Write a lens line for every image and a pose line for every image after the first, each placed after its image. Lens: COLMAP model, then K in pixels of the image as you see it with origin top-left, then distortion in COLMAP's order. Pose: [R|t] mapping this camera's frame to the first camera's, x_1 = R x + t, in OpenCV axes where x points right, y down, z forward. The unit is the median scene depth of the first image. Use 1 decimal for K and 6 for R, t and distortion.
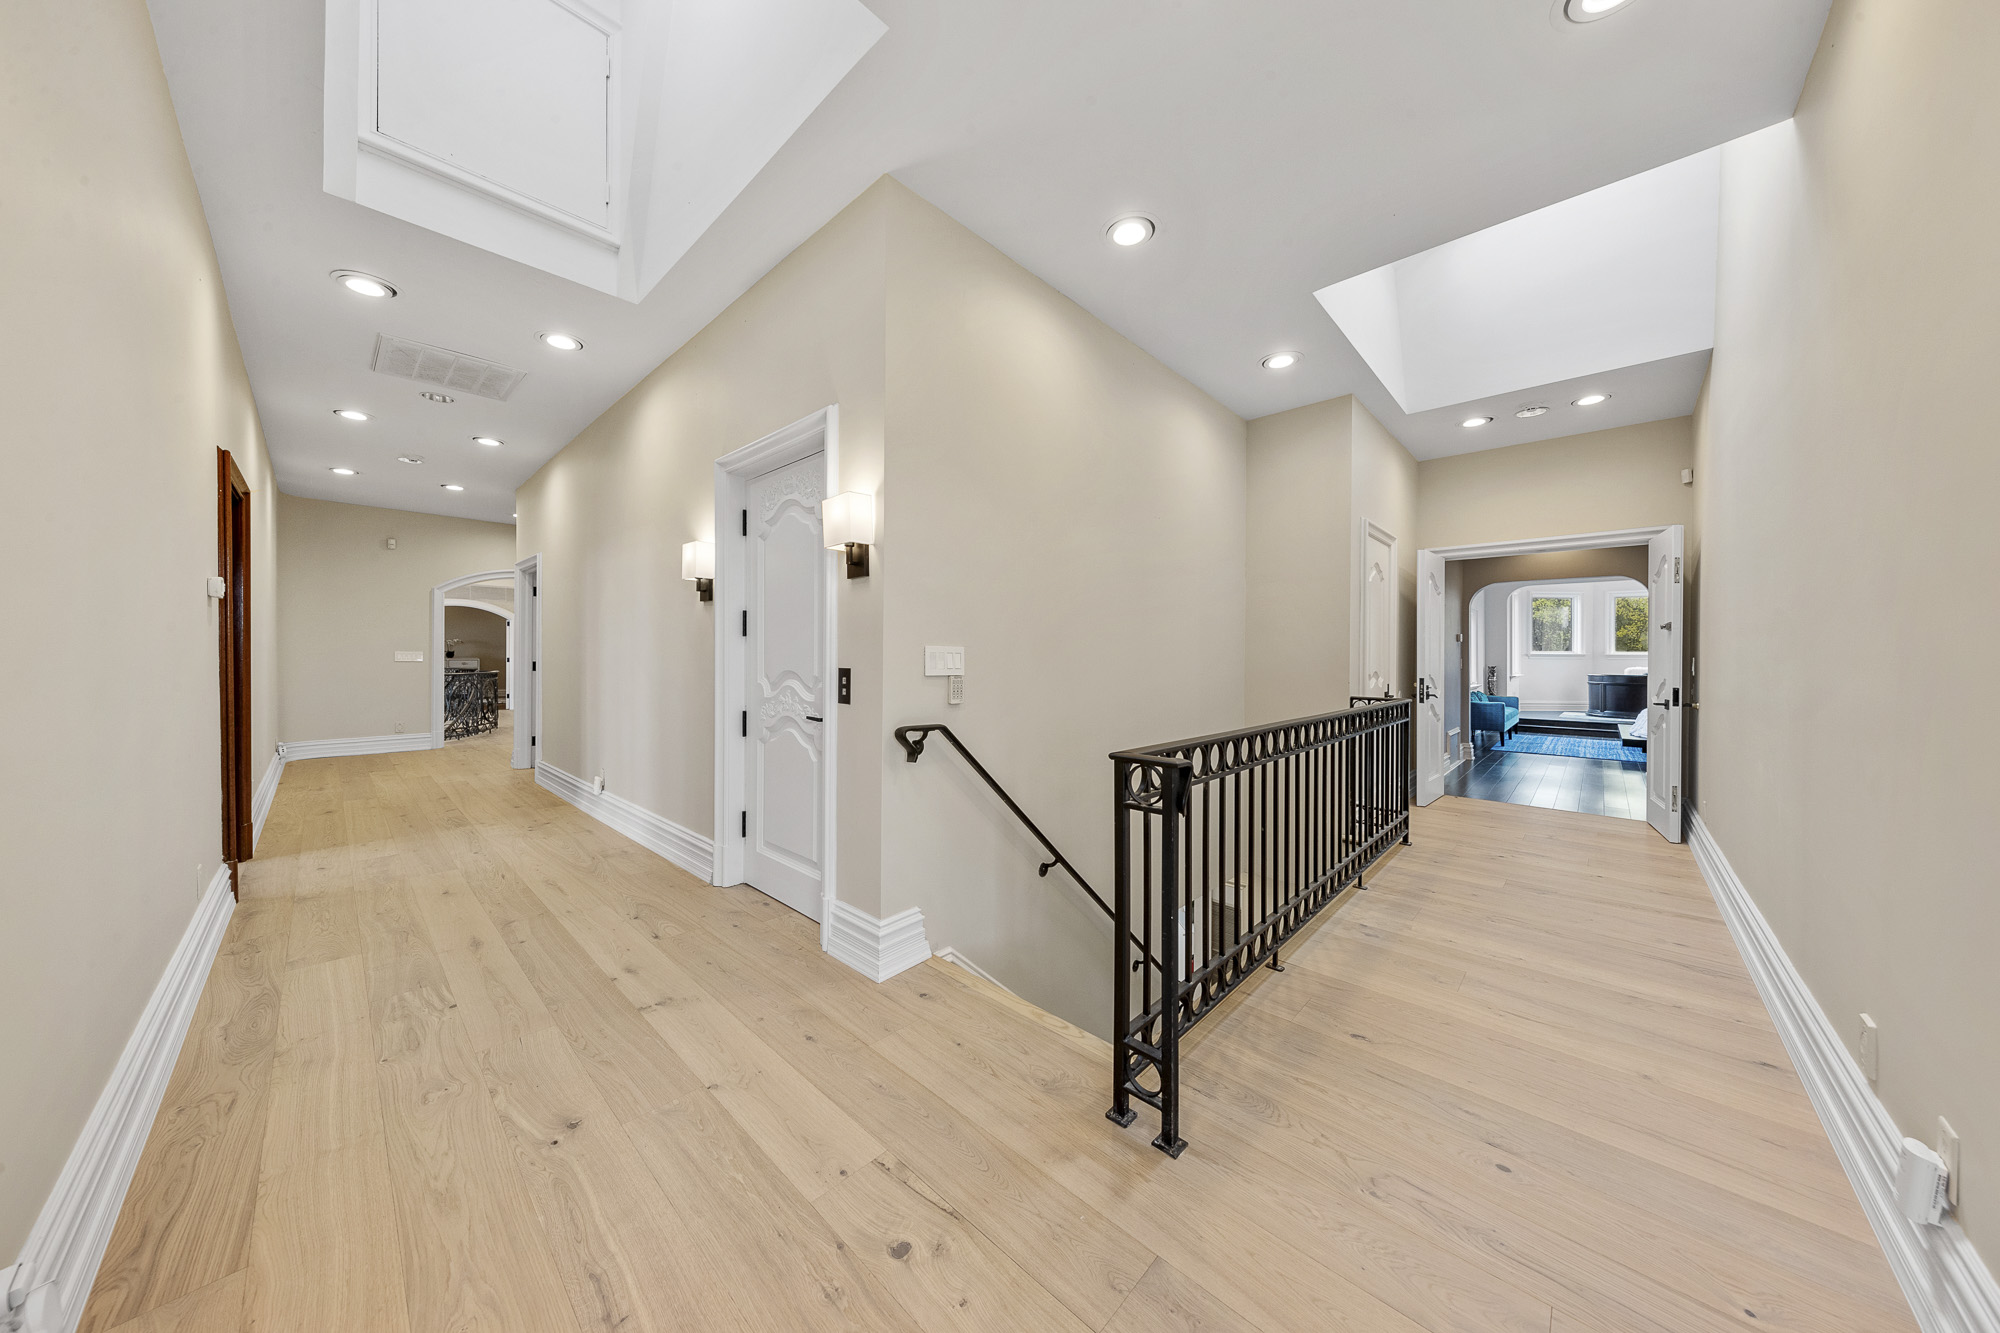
lens RADIAL K [[638.8, 0, 998.7], [0, 638.8, 659.7], [0, 0, 1]] dist [0.000225, 0.000005]
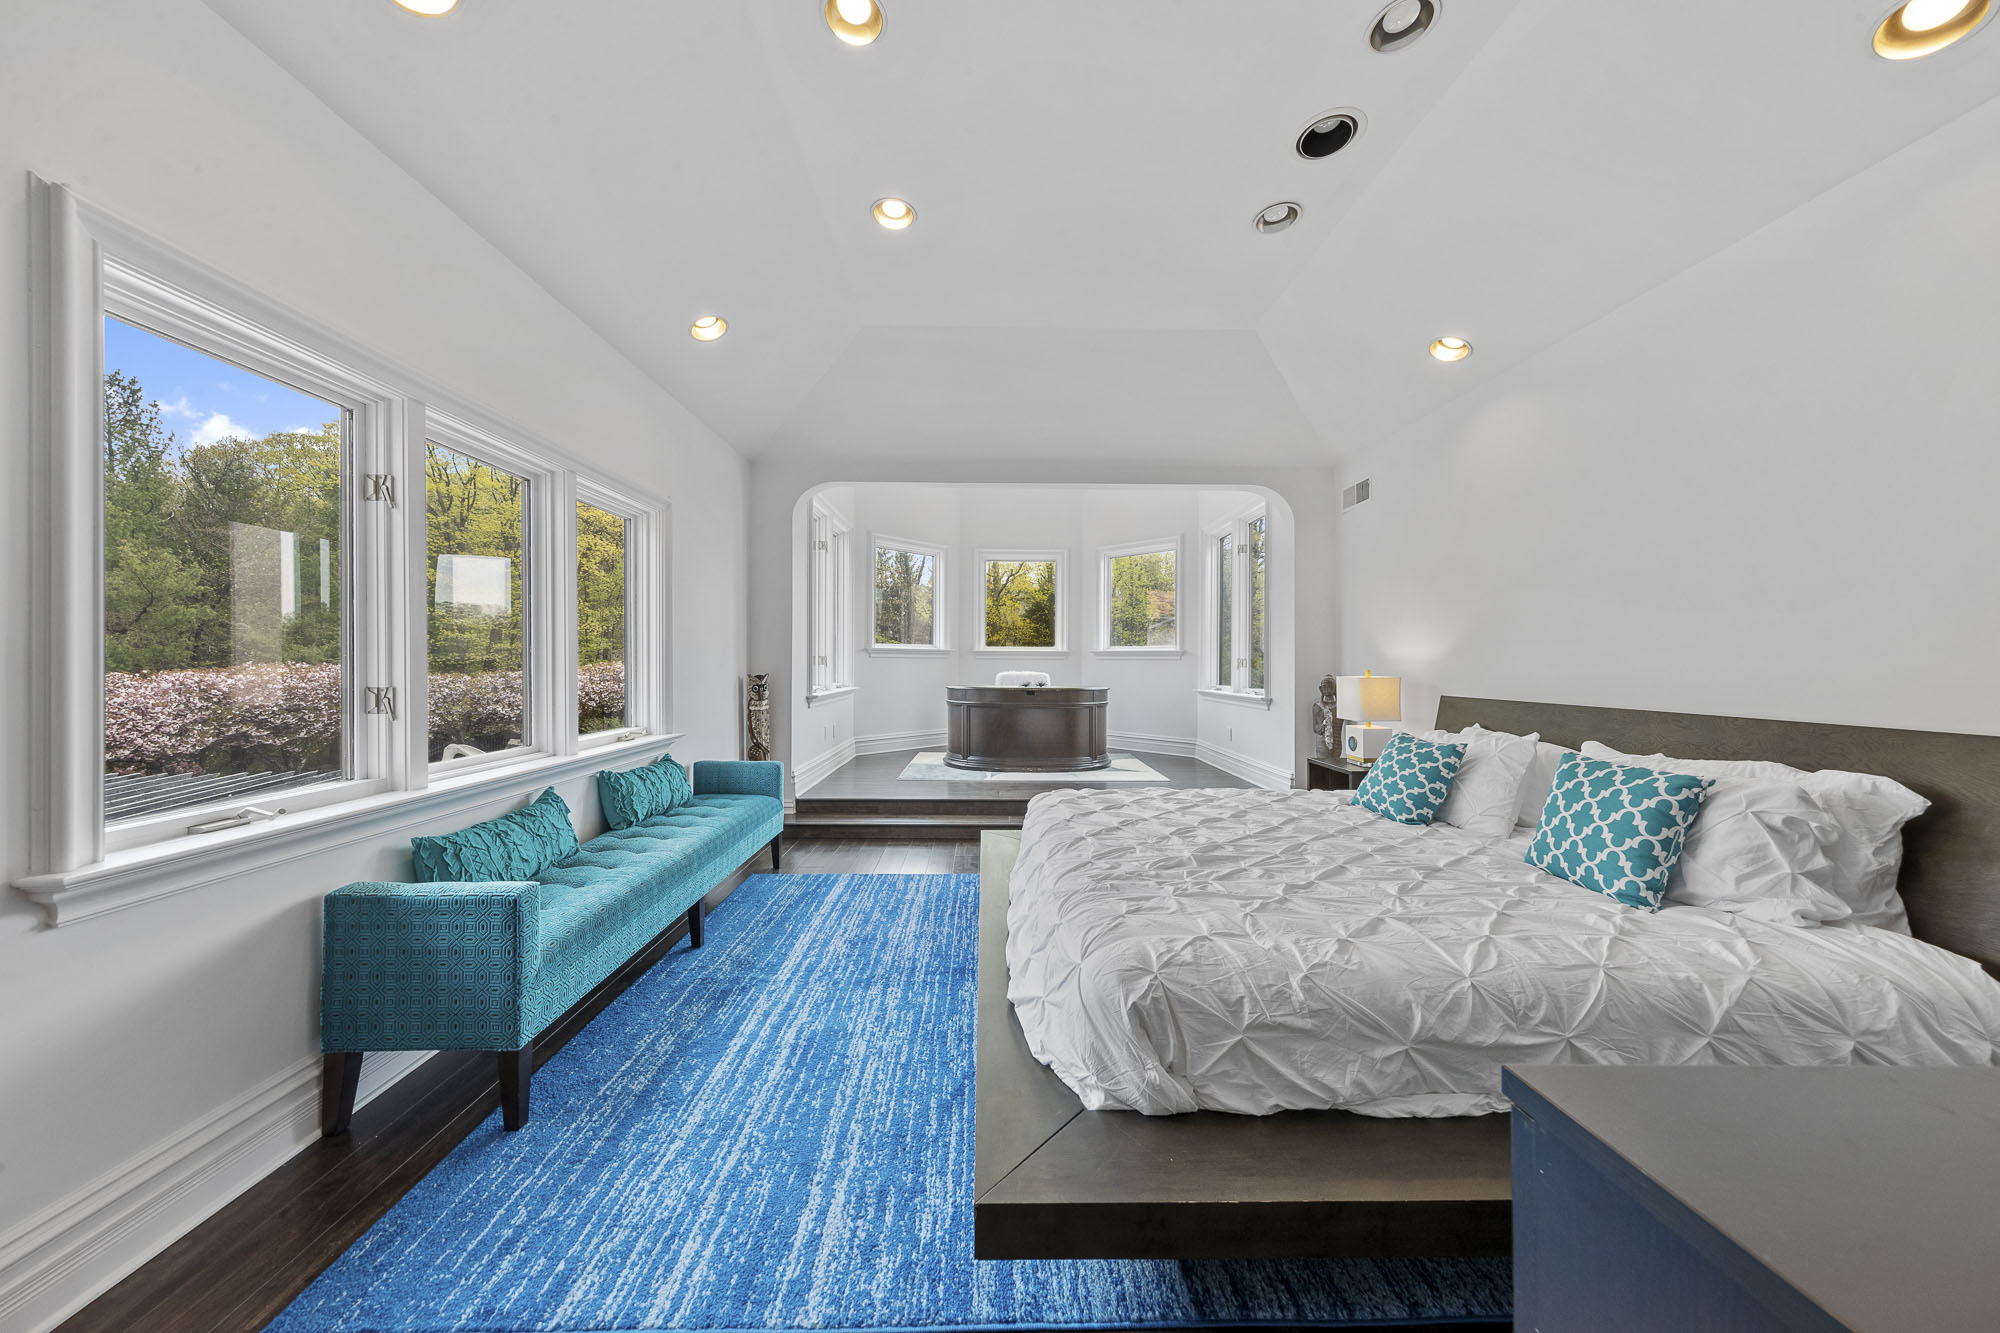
lens RADIAL K [[638.8, 0, 998.3], [0, 638.8, 664.8], [0, 0, 1]] dist [0.000225, 0.000005]
pose [[0.715870, 0.001474, 0.698232, 0.575176], [-0.003941, 0.999990, 0.001930, 0.003320], [-0.698223, -0.004133, 0.715869, 0.582209]]
